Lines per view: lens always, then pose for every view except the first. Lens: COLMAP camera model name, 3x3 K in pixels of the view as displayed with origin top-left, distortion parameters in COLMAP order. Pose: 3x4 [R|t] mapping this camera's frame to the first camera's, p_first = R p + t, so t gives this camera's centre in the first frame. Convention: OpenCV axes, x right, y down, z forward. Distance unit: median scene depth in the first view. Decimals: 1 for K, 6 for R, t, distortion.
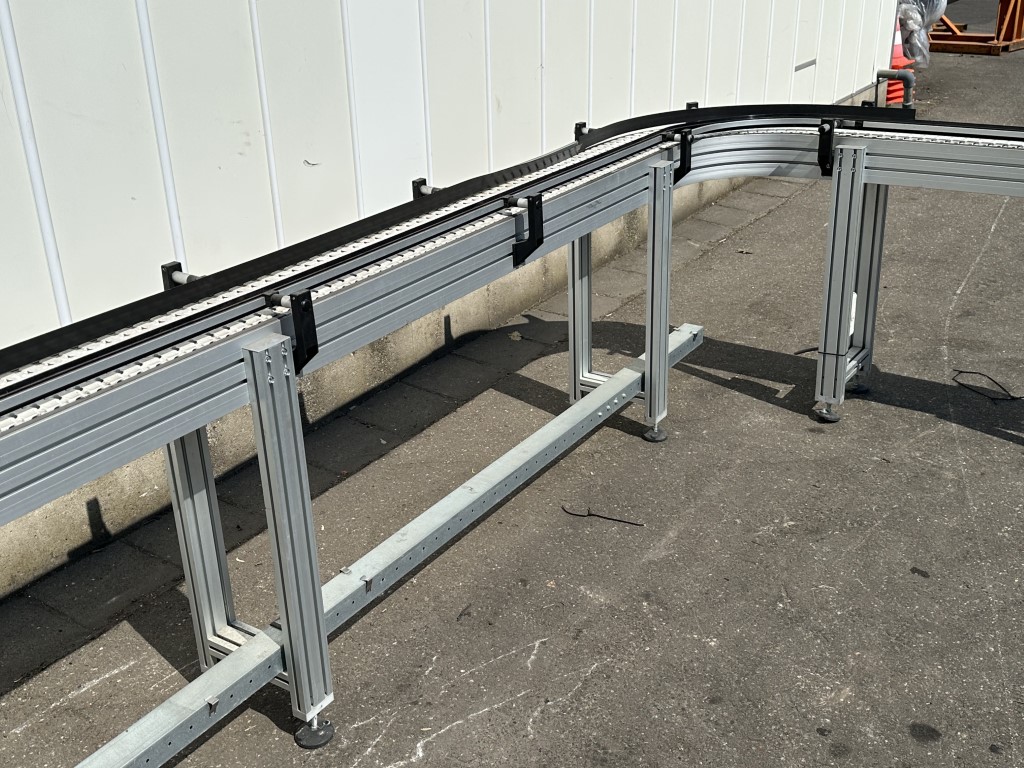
lens RADIAL K [[1129.1, 0, 525.5], [0, 1129.1, 364.3], [0, 0, 1]] dist [0.062740, 0.000000]
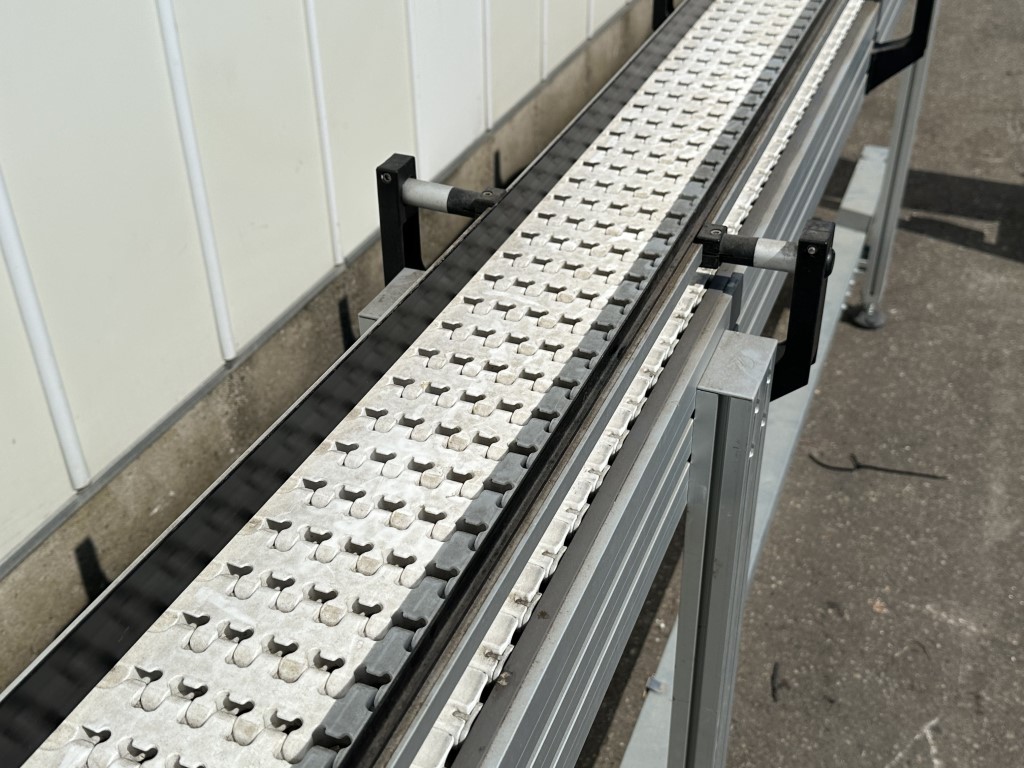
lens RADIAL K [[1129.1, 0, 521.7], [0, 1129.1, 372.6], [0, 0, 1]] dist [0.062740, 0.000000]
pose [[0.982221, -0.093271, 0.162920, -0.244764], [0.059409, 0.977676, 0.201545, -0.067363], [-0.178082, -0.188283, 0.965835, 0.414467]]
